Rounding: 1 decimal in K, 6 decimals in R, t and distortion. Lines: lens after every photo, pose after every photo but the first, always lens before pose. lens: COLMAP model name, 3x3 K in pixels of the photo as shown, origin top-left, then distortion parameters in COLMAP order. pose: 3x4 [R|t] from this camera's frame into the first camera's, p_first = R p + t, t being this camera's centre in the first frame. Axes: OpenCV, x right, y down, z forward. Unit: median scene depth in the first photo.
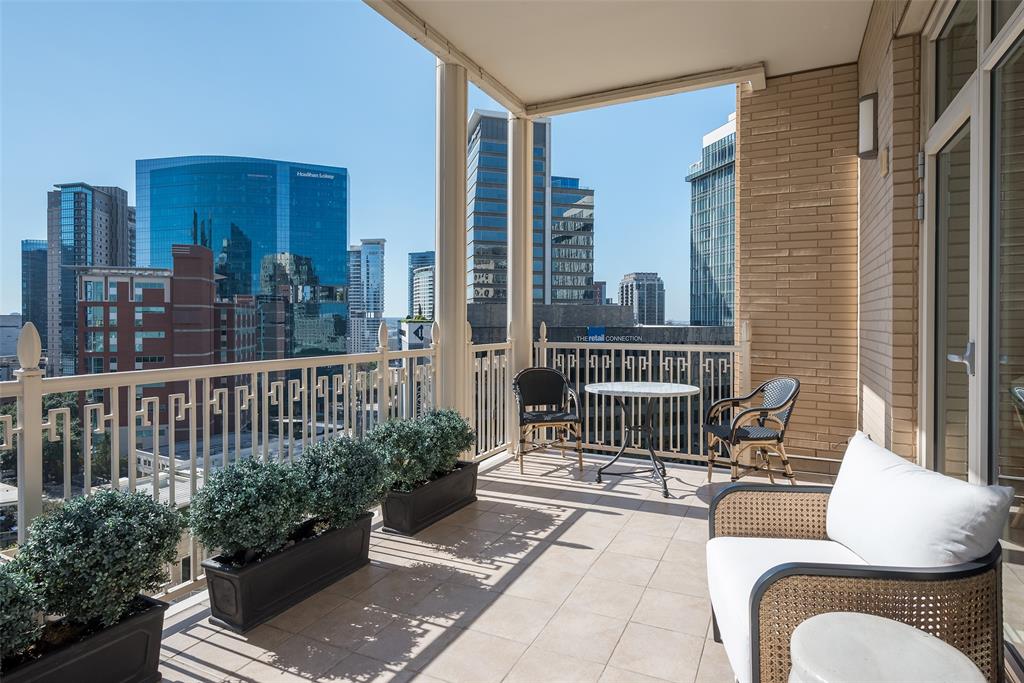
lens RADIAL K [[503.4, 0, 557.7], [0, 503.4, 325.9], [0, 0, 1]] dist [-0.004383, -0.000288]
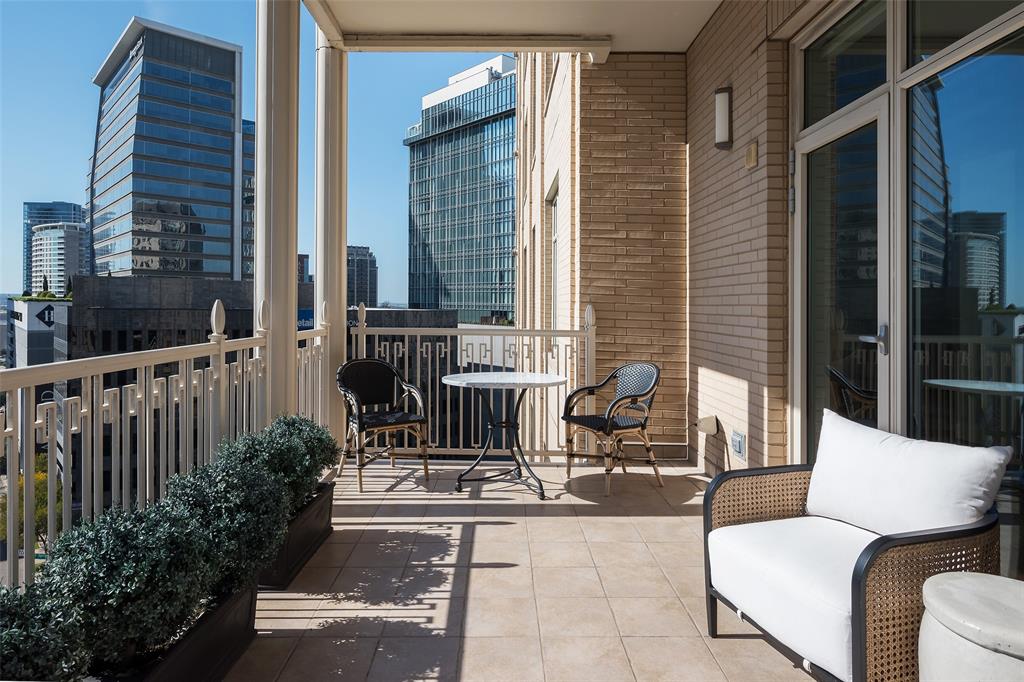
lens RADIAL K [[582.8, 0, 478.3], [0, 582.8, 304.5], [0, 0, 1]] dist [-0.000081, 0.000017]
pose [[0.923752, 0.009567, 0.382872, -0.216462], [-0.007191, 0.999945, -0.007637, 0.000984], [-0.382924, 0.004301, 0.923770, 0.056641]]
